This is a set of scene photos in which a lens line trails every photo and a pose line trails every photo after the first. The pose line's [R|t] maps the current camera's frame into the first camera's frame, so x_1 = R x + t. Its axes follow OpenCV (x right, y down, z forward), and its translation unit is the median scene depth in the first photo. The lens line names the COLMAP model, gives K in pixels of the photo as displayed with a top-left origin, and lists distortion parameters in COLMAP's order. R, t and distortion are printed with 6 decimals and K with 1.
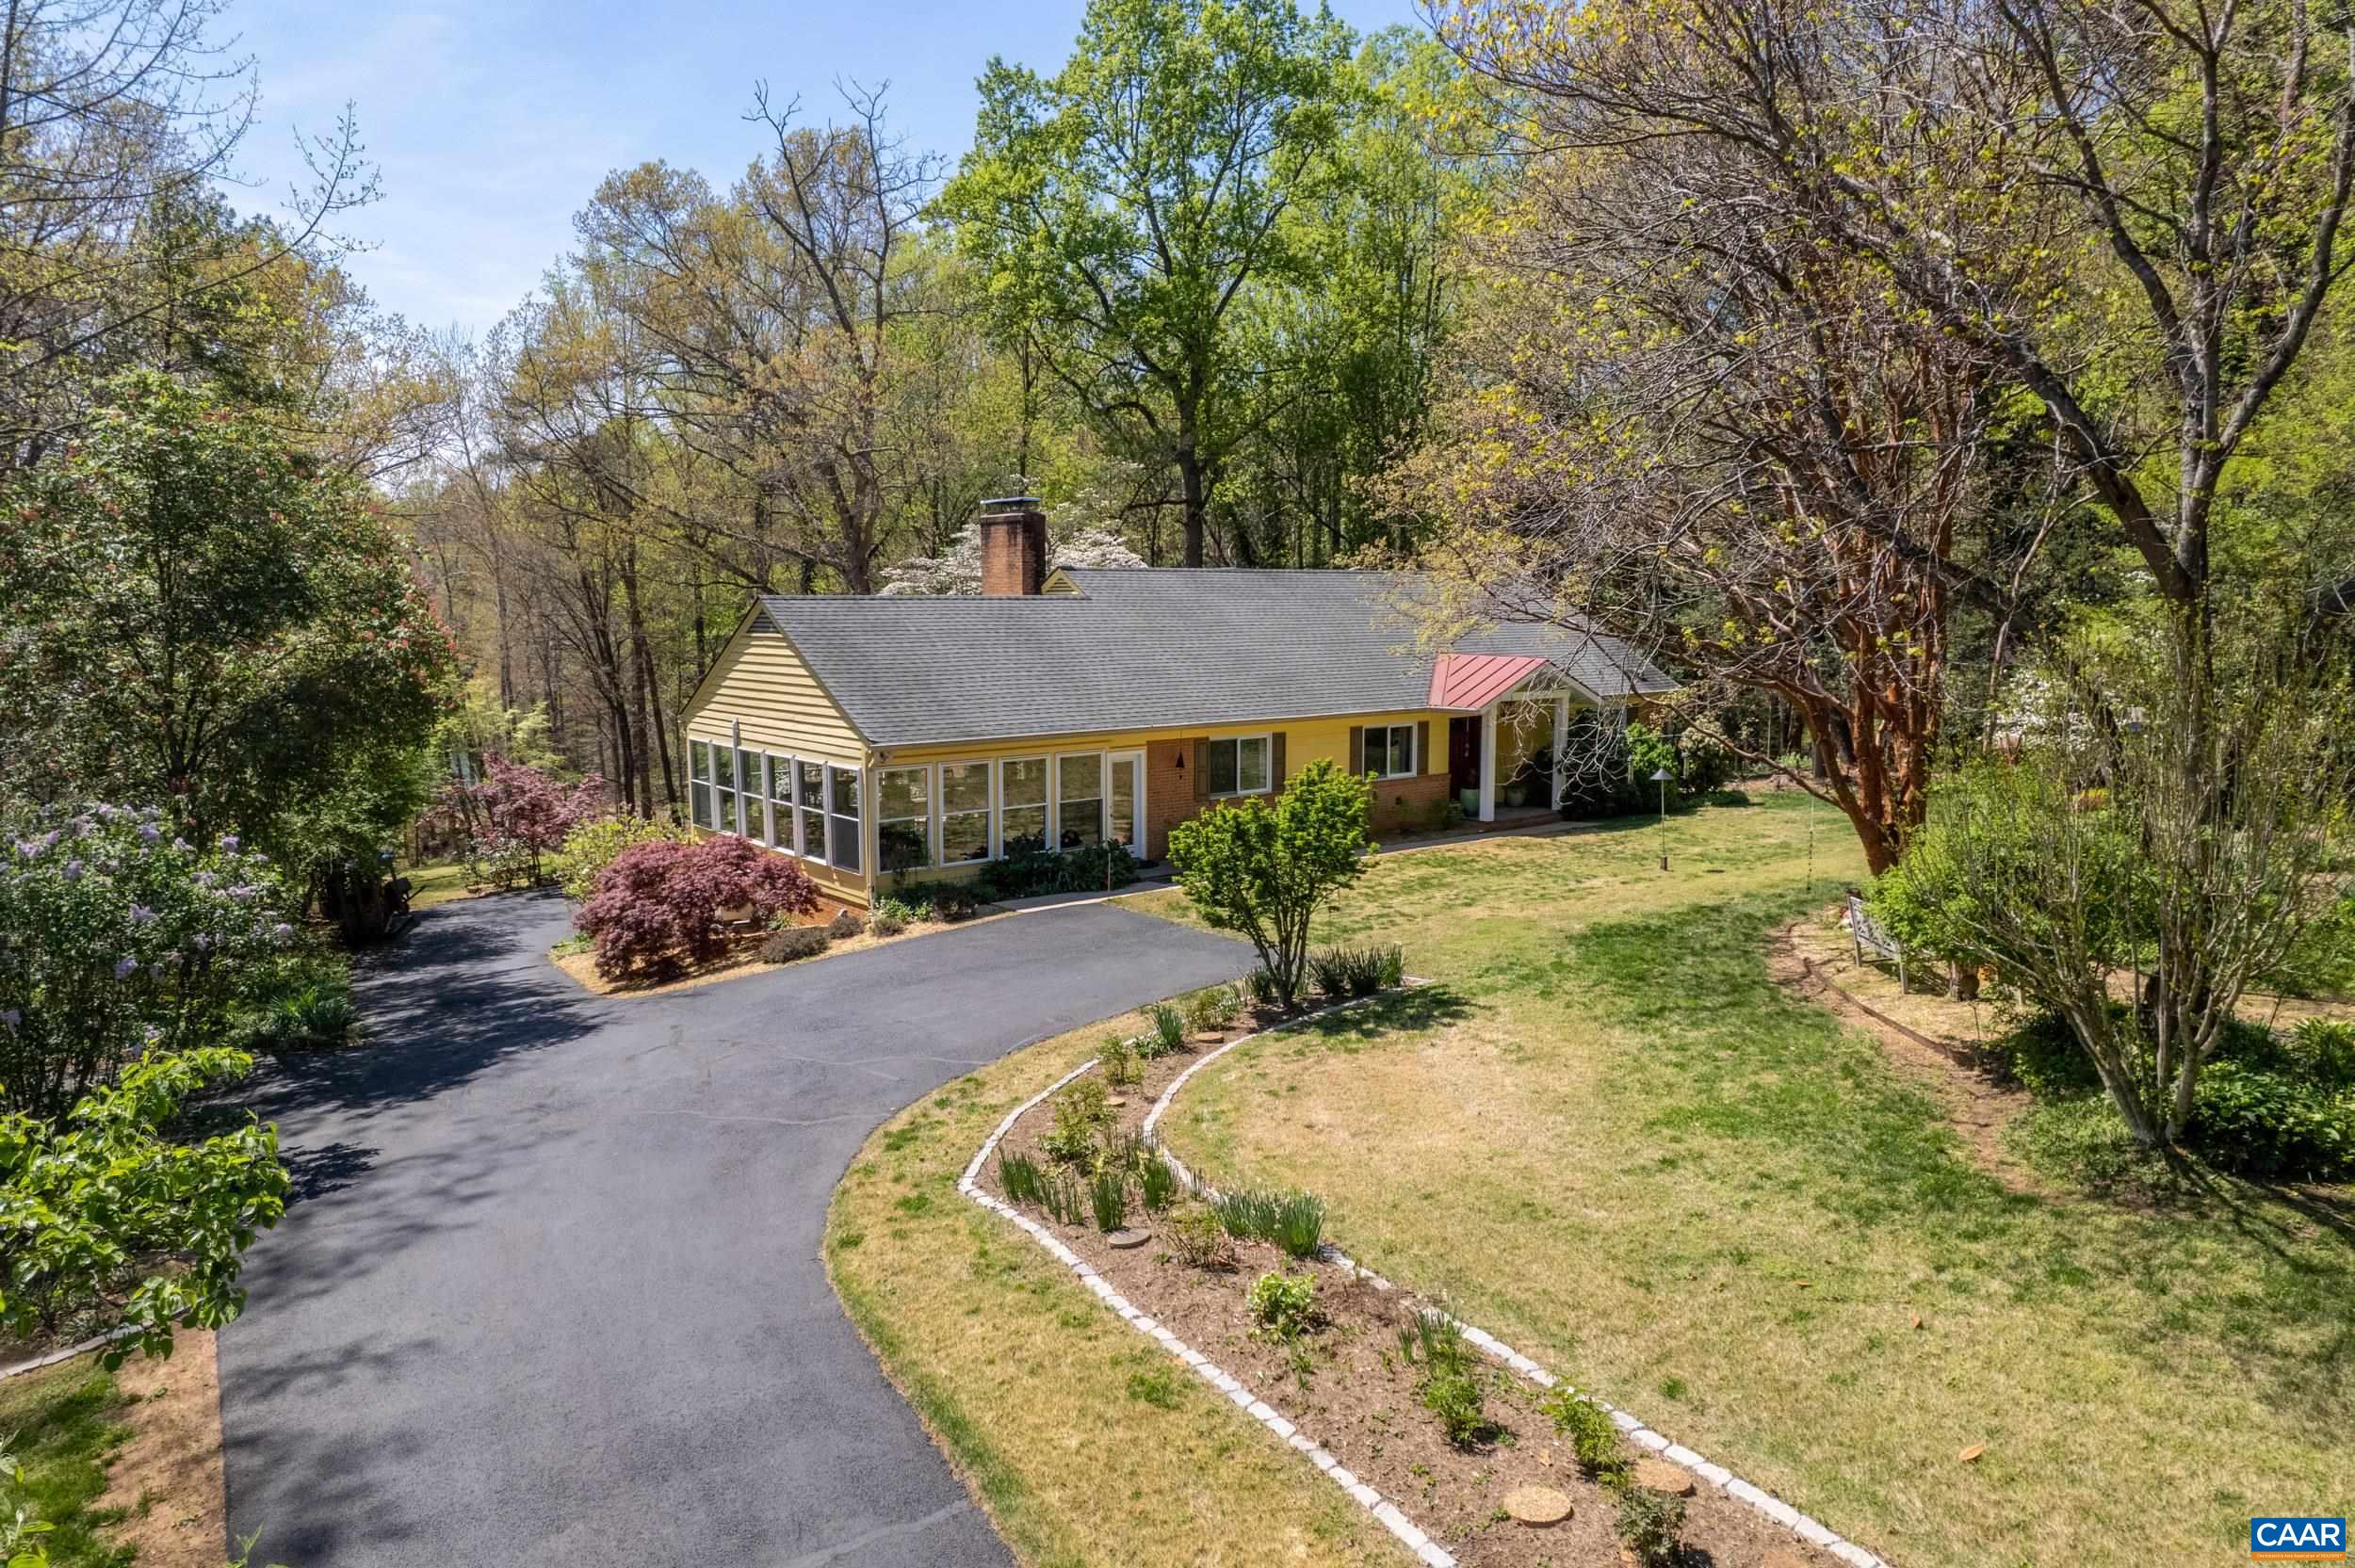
lens RADIAL K [[1481.4, 0, 1192.4], [0, 1481.4, 775.5], [0, 0, 1]] dist [-0.080611, 0.067702]
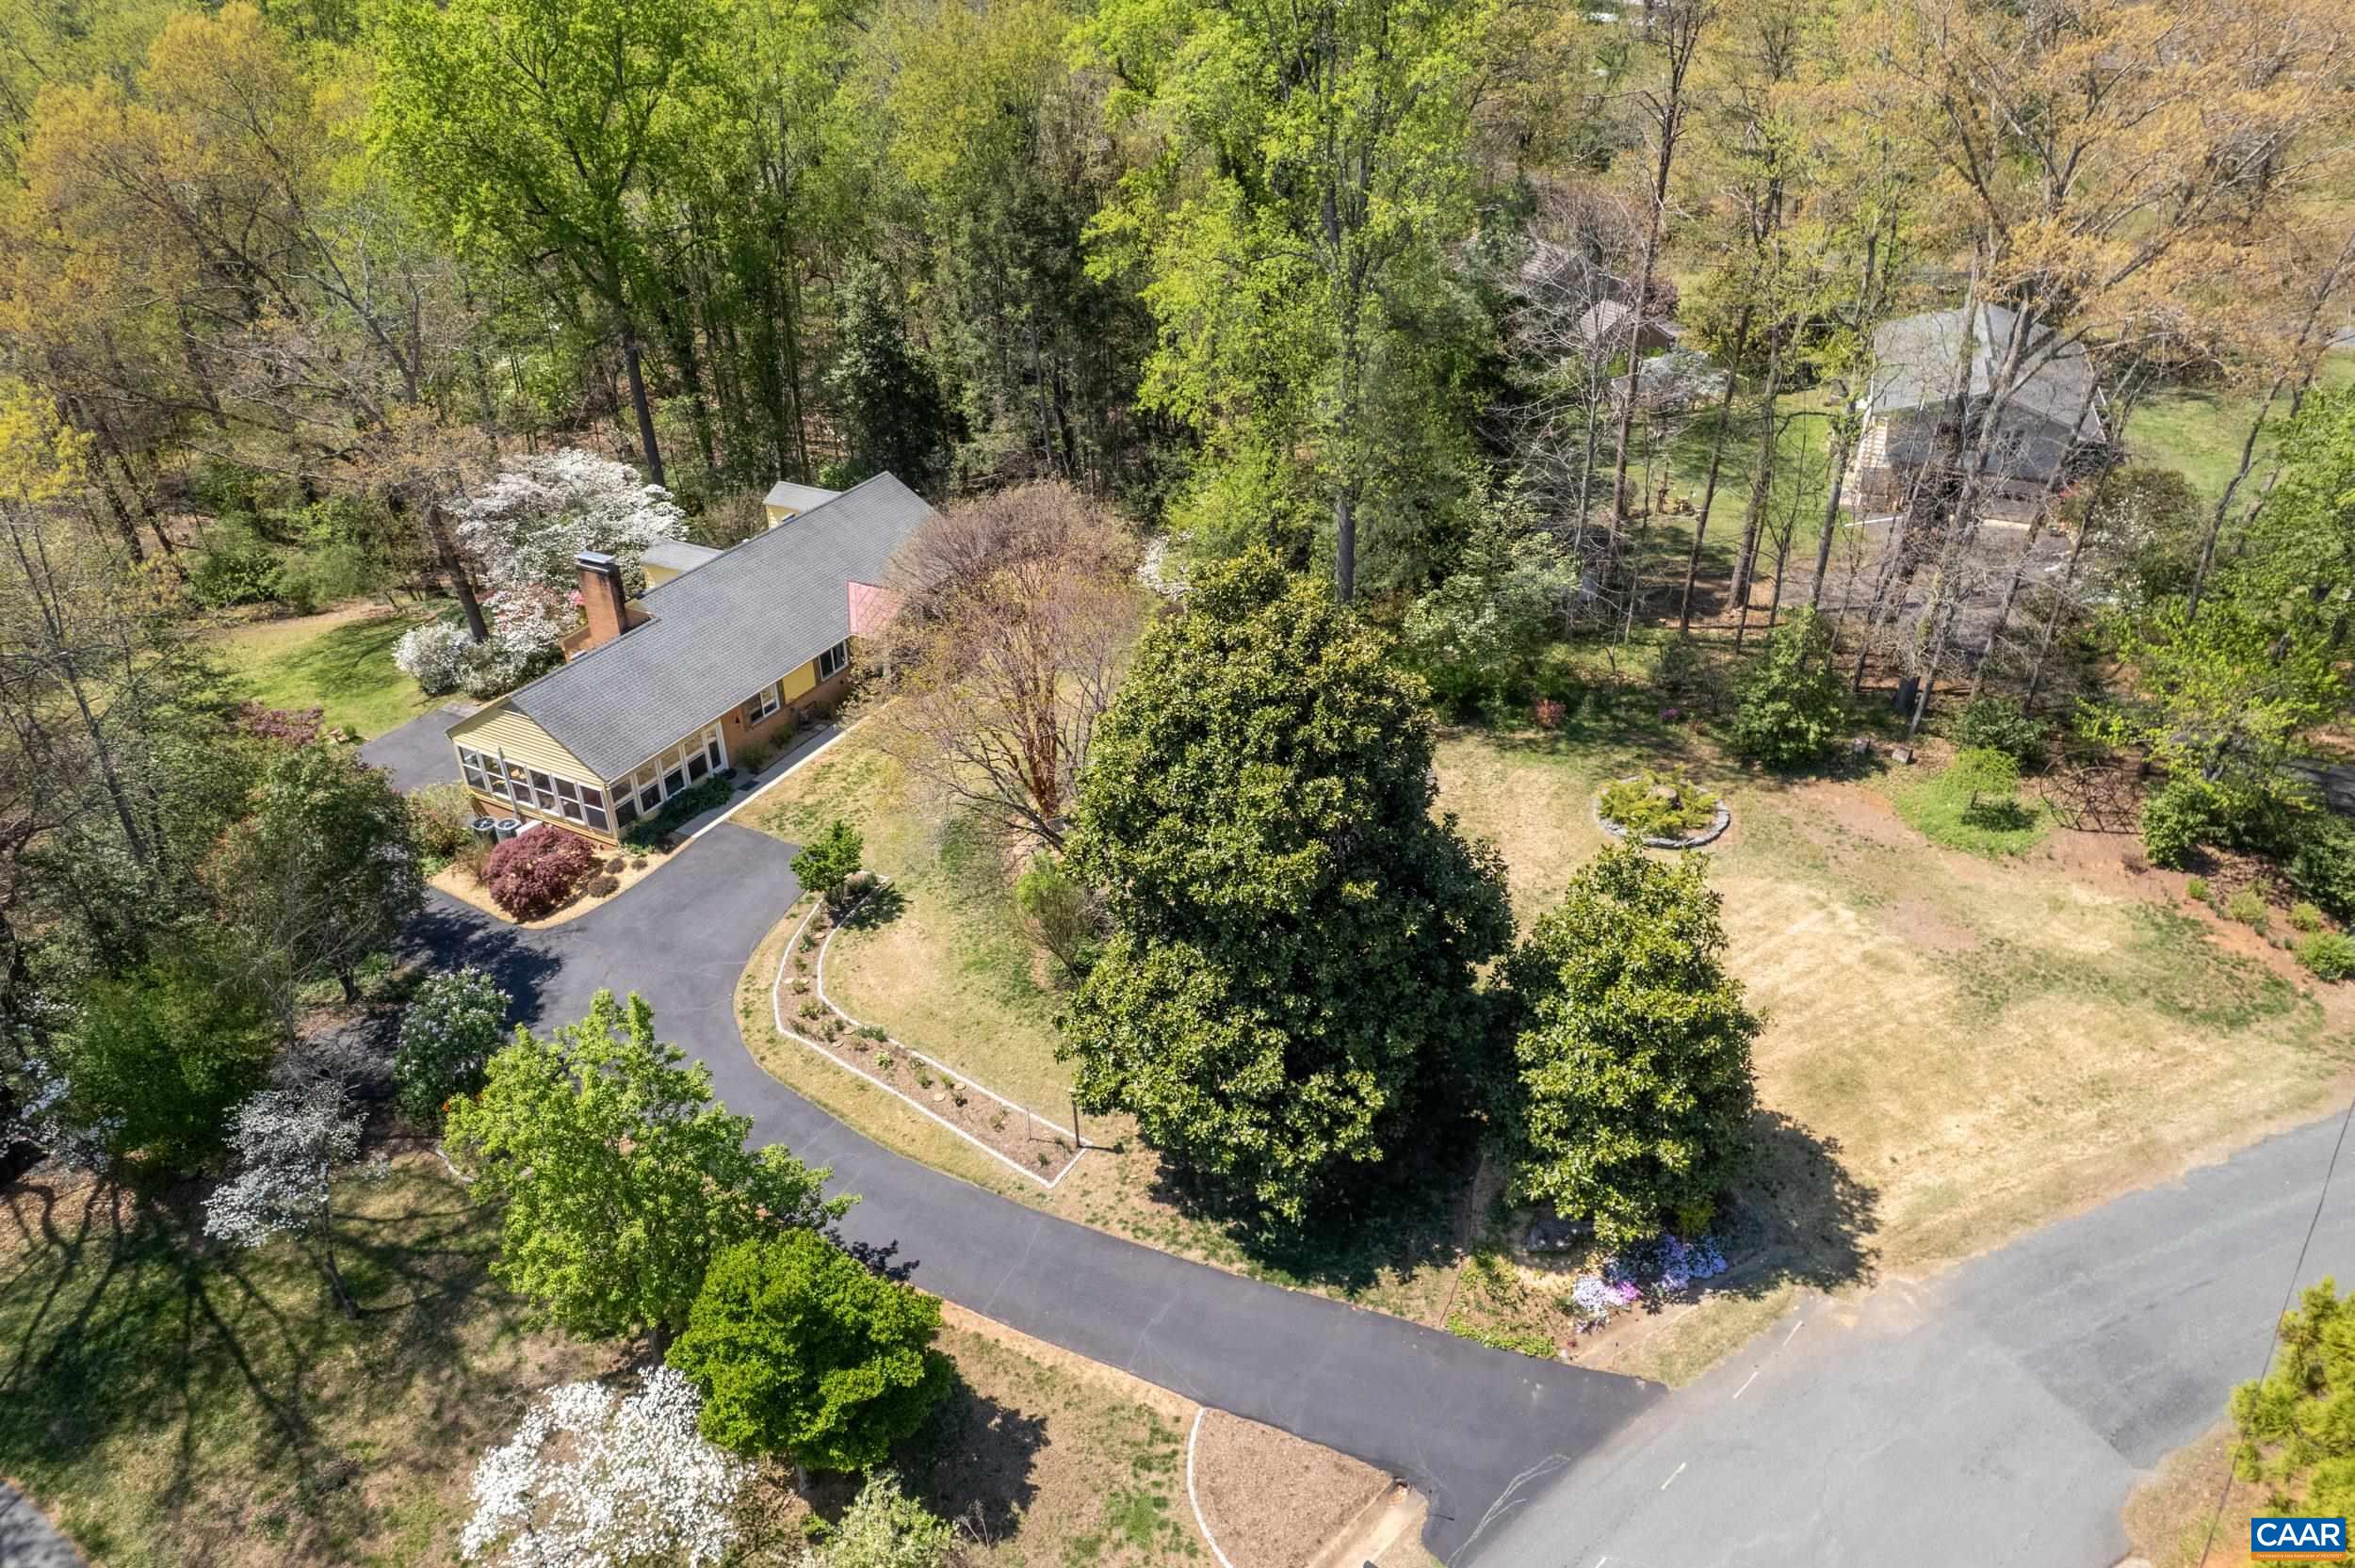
lens RADIAL K [[1468.9, 0, 1177.1], [0, 1468.9, 775.2], [0, 0, 1]] dist [-0.053232, -0.001066]
pose [[0.918207, -0.203621, 0.339755, -0.266521], [0.045808, 0.906583, 0.419534, -1.329530], [-0.393442, -0.369656, 0.841759, -1.654227]]
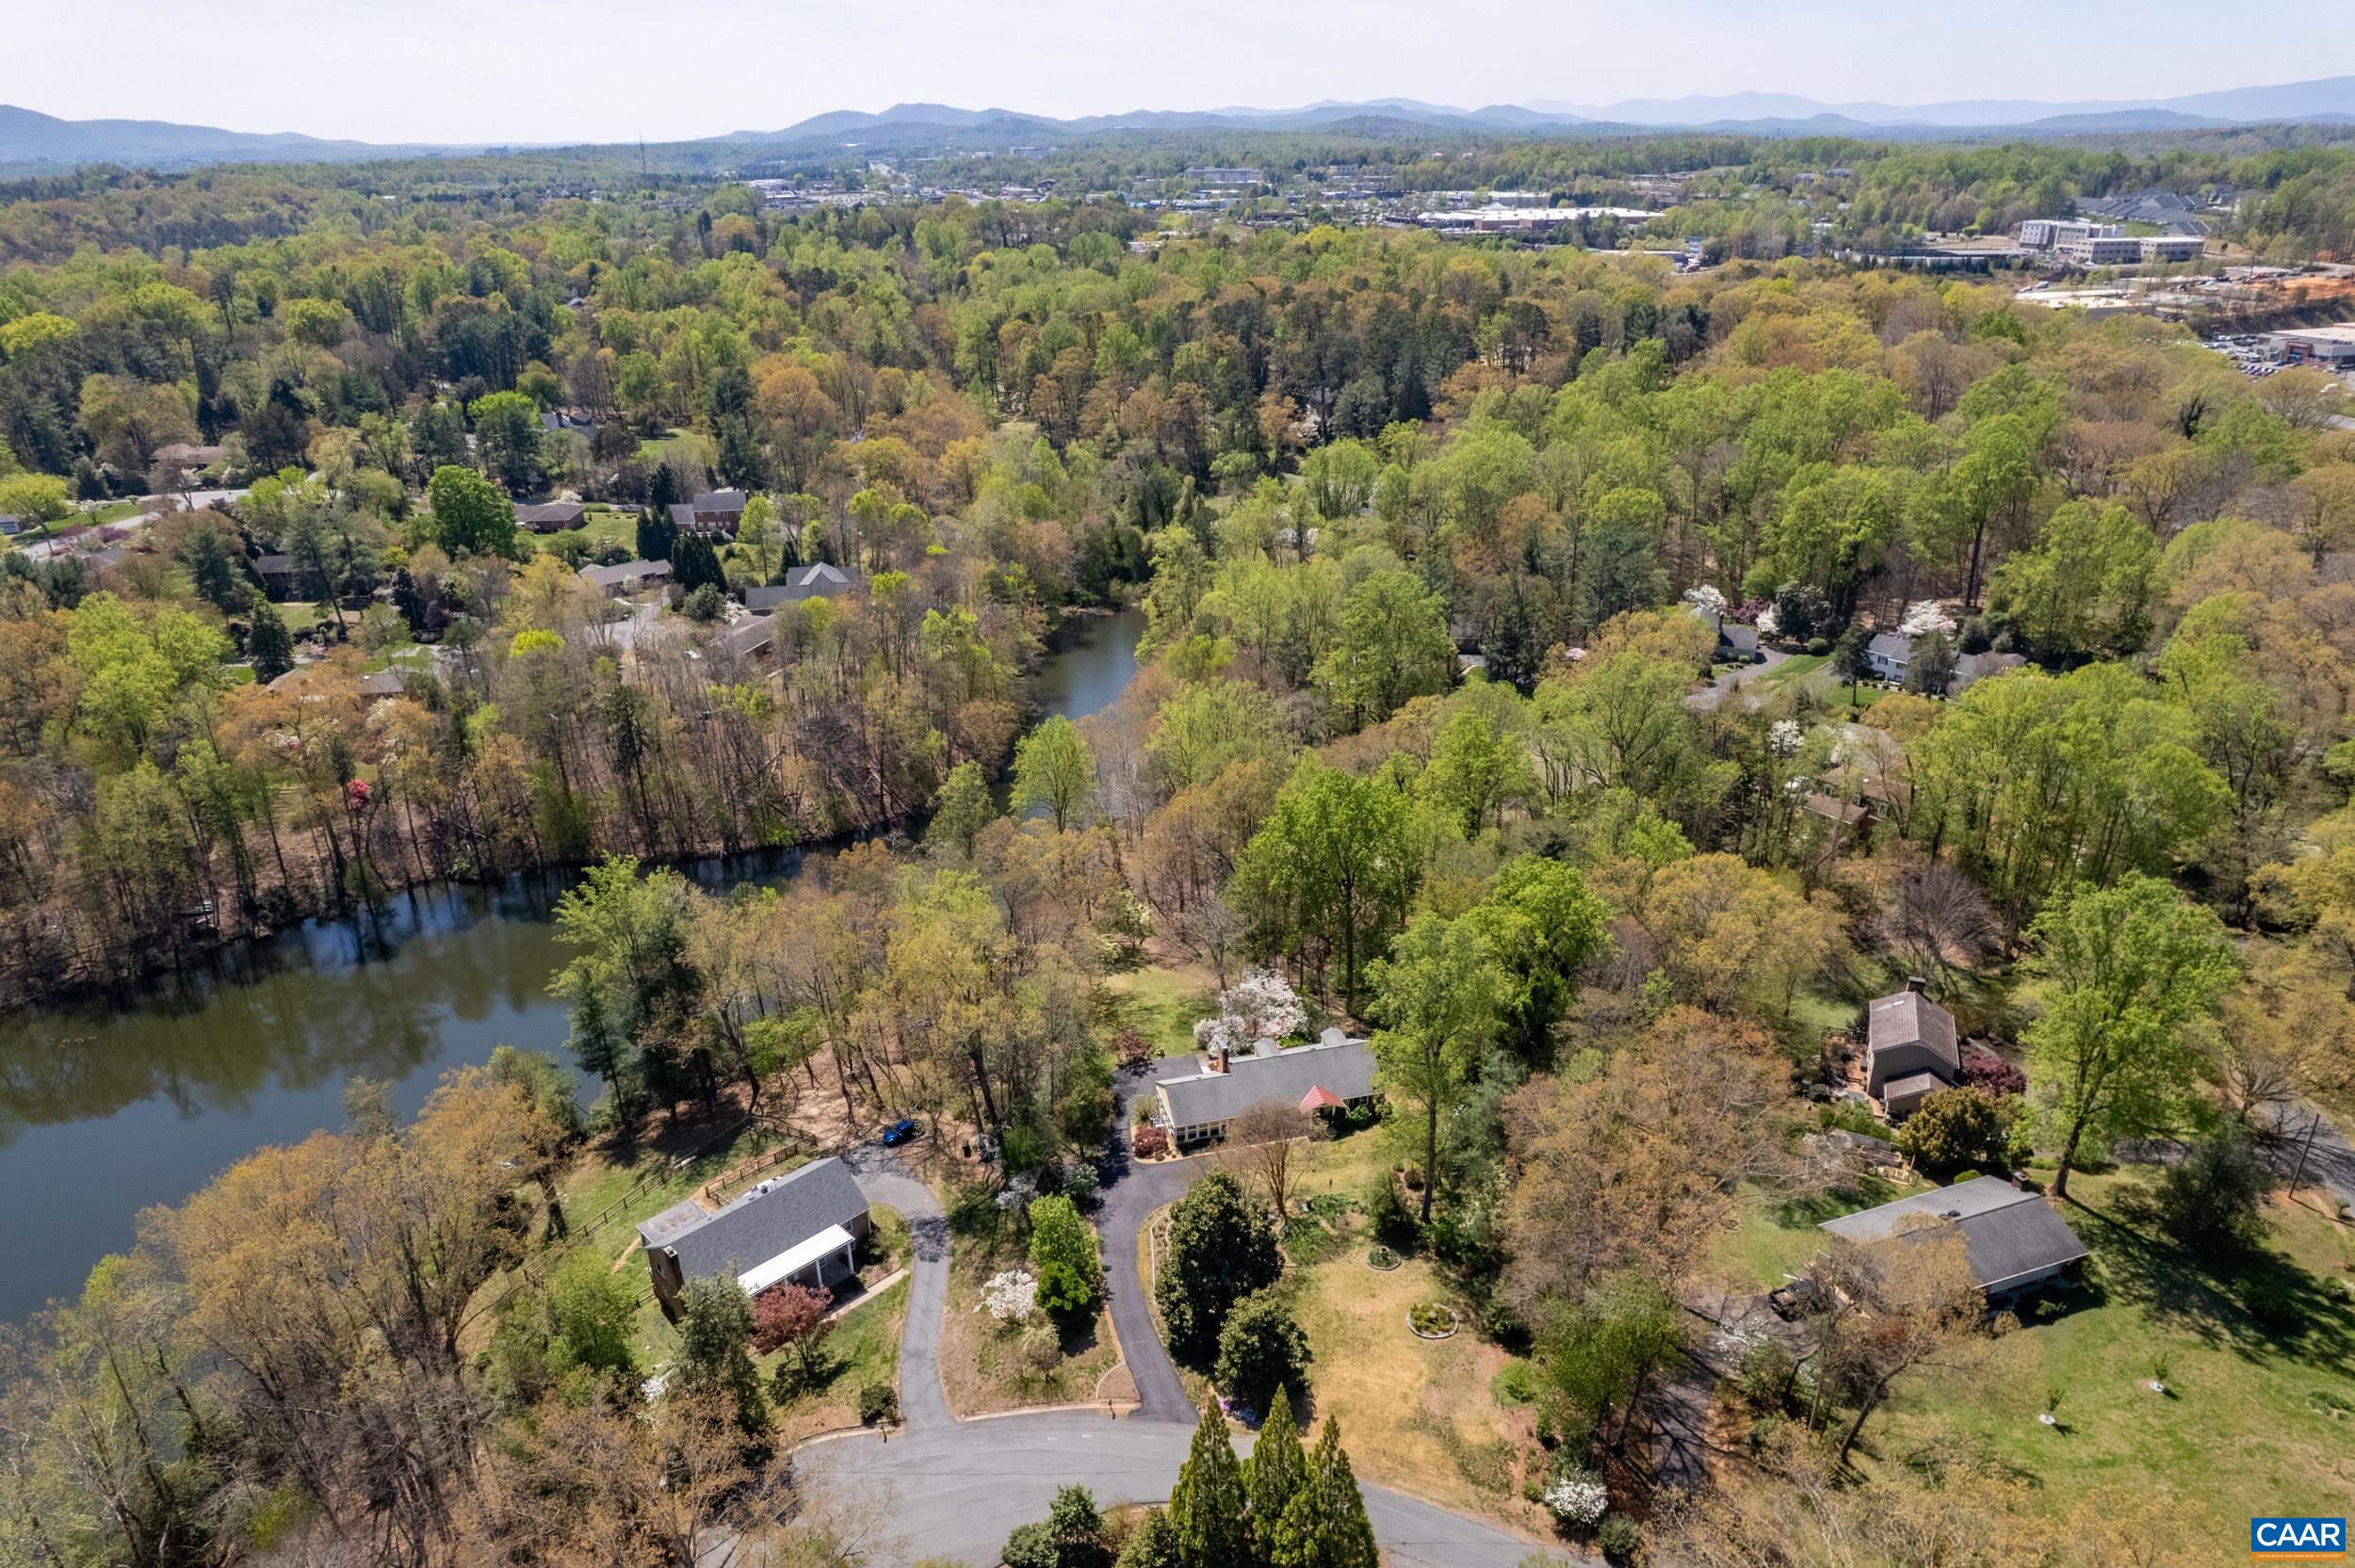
lens RADIAL K [[1481.4, 0, 1192.4], [0, 1481.4, 775.5], [0, 0, 1]] dist [-0.080611, 0.067702]
pose [[0.908602, 0.154472, -0.388048, 3.212980], [-0.032343, 0.952325, 0.303367, -5.202948], [0.416410, -0.263089, 0.870280, -6.286175]]
